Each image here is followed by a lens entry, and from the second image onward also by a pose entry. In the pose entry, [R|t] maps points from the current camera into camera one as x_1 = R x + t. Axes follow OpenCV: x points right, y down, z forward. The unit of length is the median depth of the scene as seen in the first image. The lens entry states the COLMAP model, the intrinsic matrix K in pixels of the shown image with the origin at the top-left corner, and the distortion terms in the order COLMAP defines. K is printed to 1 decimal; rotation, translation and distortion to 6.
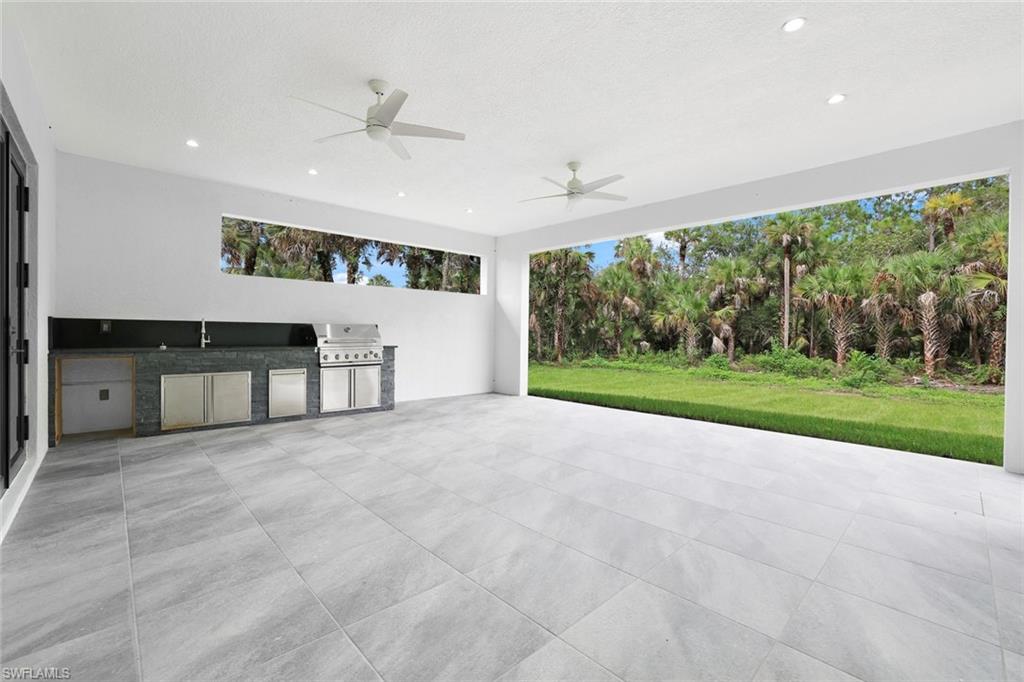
lens RADIAL K [[436.8, 0, 512.0], [0, 436.8, 341.0], [0, 0, 1]] dist [-0.039464, 0.000484]
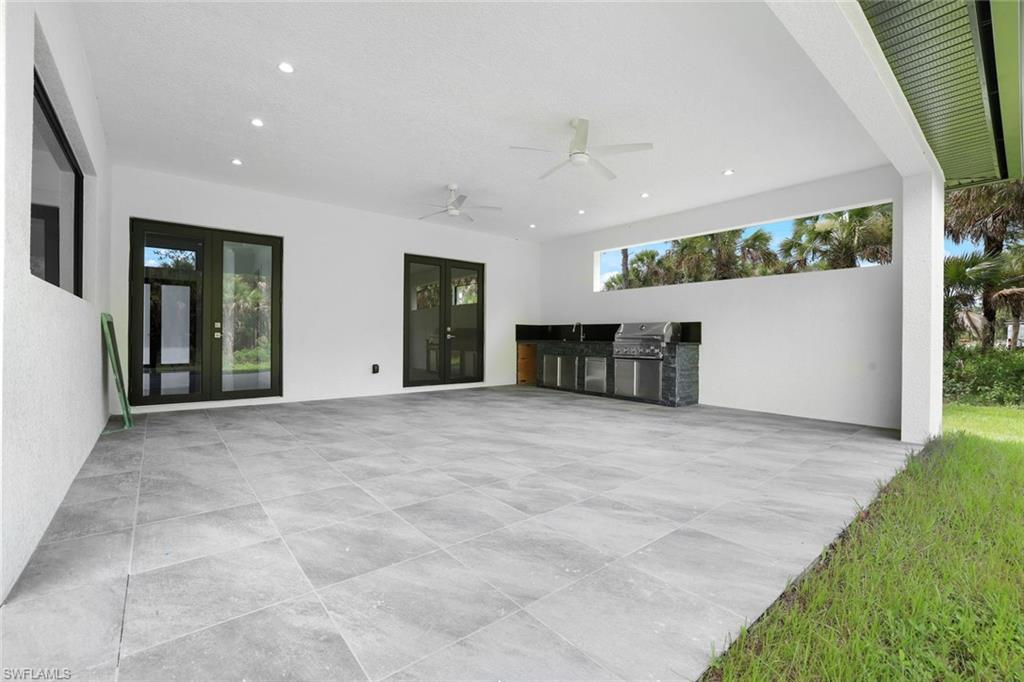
lens RADIAL K [[436.8, 0, 512.0], [0, 436.8, 341.0], [0, 0, 1]] dist [-0.039464, 0.000484]
pose [[-0.054423, 0.005704, -0.998502, 0.904094], [-0.019534, 0.999786, 0.006776, 0.010443], [0.998327, 0.019873, -0.054300, 0.829740]]
